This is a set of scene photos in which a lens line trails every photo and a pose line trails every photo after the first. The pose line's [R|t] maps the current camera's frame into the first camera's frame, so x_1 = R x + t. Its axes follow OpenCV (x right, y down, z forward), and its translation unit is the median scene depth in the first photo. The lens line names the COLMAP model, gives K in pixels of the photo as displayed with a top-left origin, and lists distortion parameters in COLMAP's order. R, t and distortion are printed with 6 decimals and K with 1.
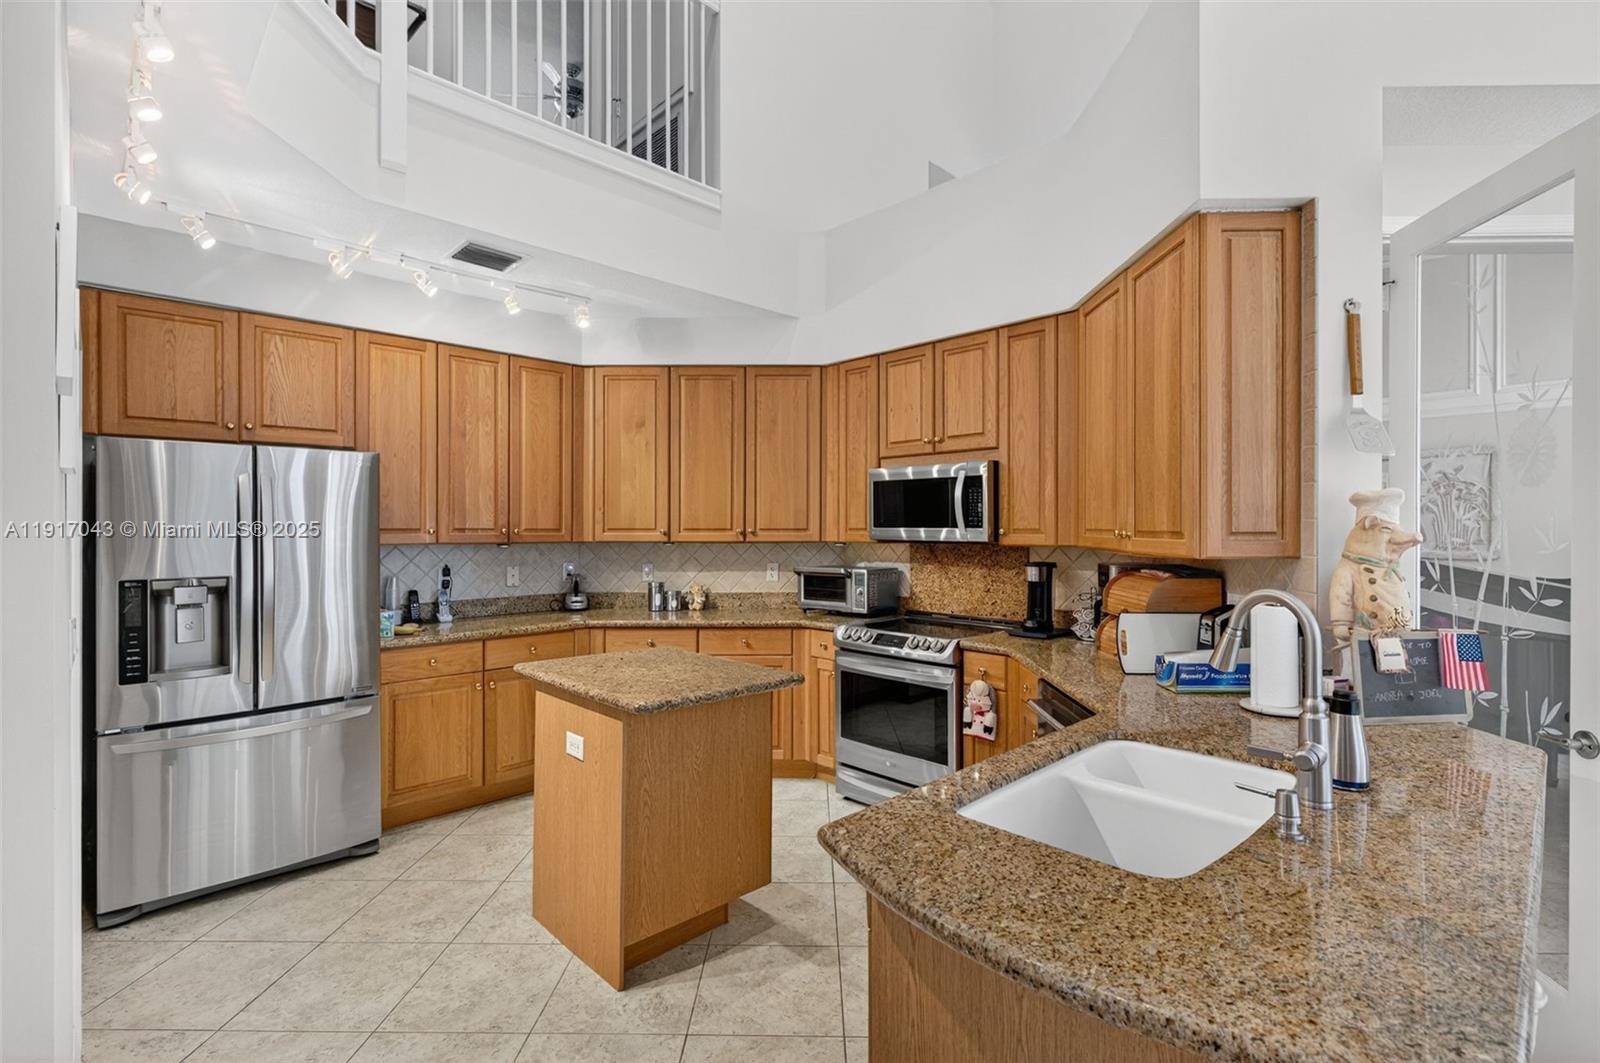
lens RADIAL K [[680.6, 0, 794.8], [0, 680.6, 529.1], [0, 0, 1]] dist [0.001115, 0.000313]
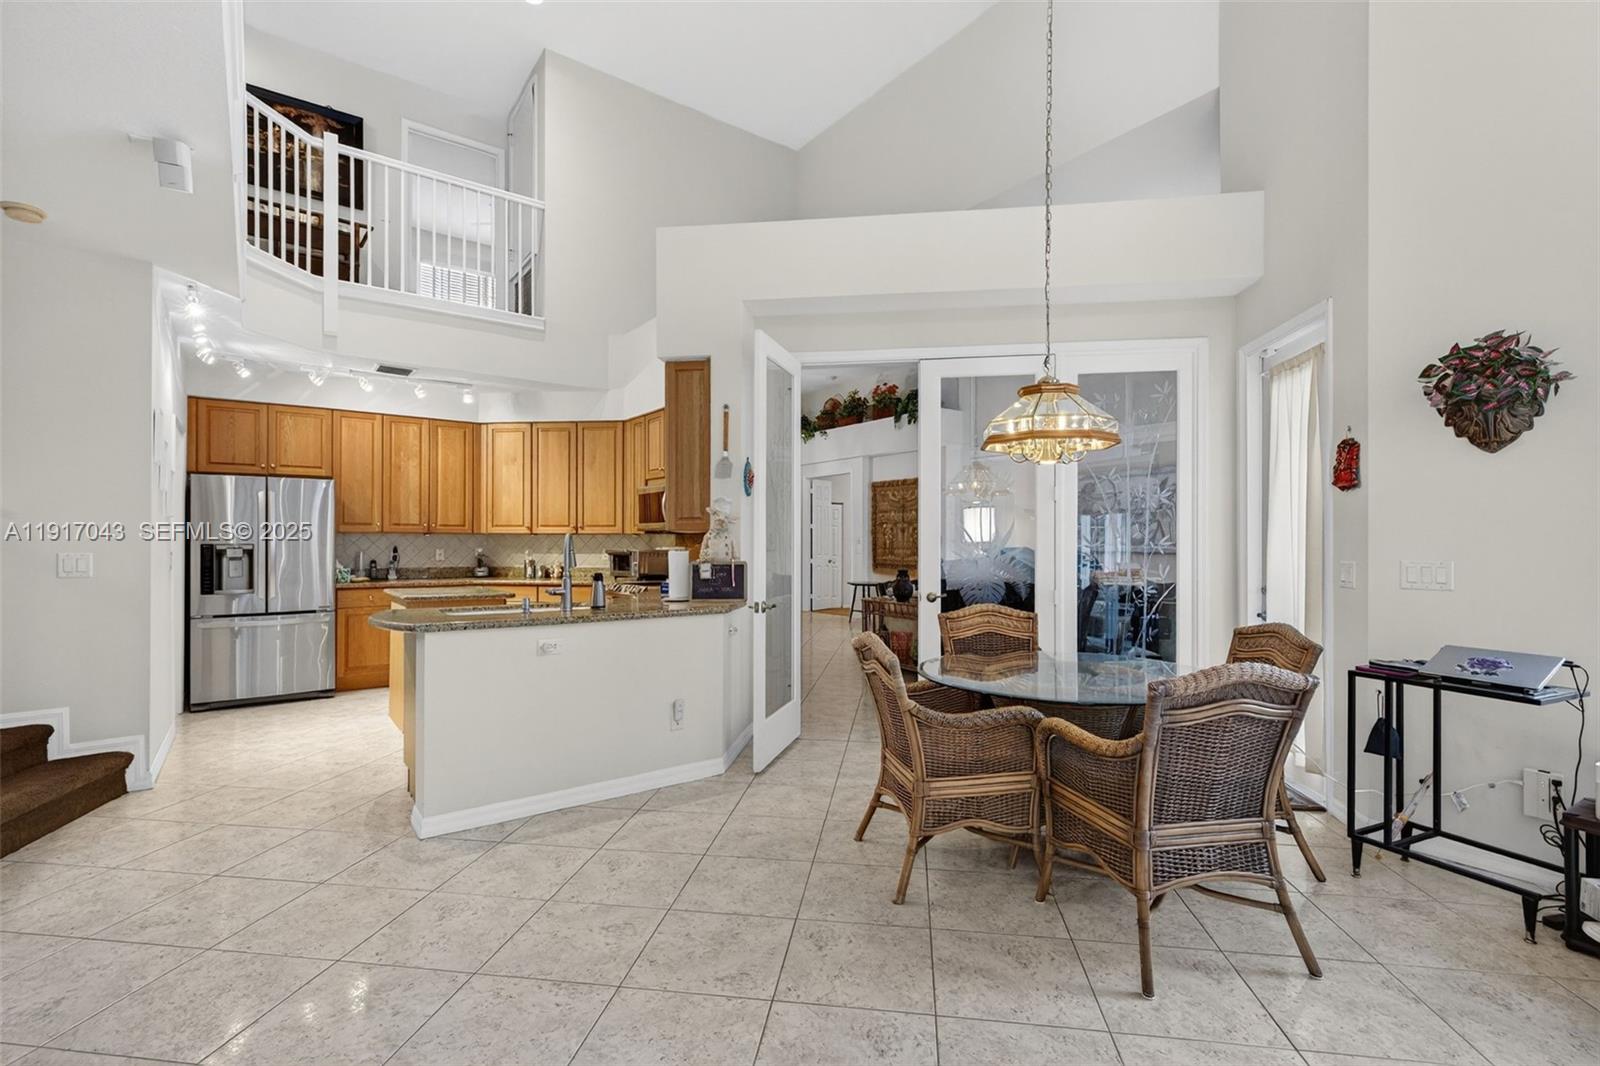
lens RADIAL K [[678.0, 0, 797.1], [0, 678.0, 540.6], [0, 0, 1]] dist [0.010829, -0.000127]
pose [[0.992839, 0.002907, -0.119422, 0.680281], [-0.003384, 0.999987, -0.003790, 0.043930], [0.119409, 0.004167, 0.992836, -0.545708]]
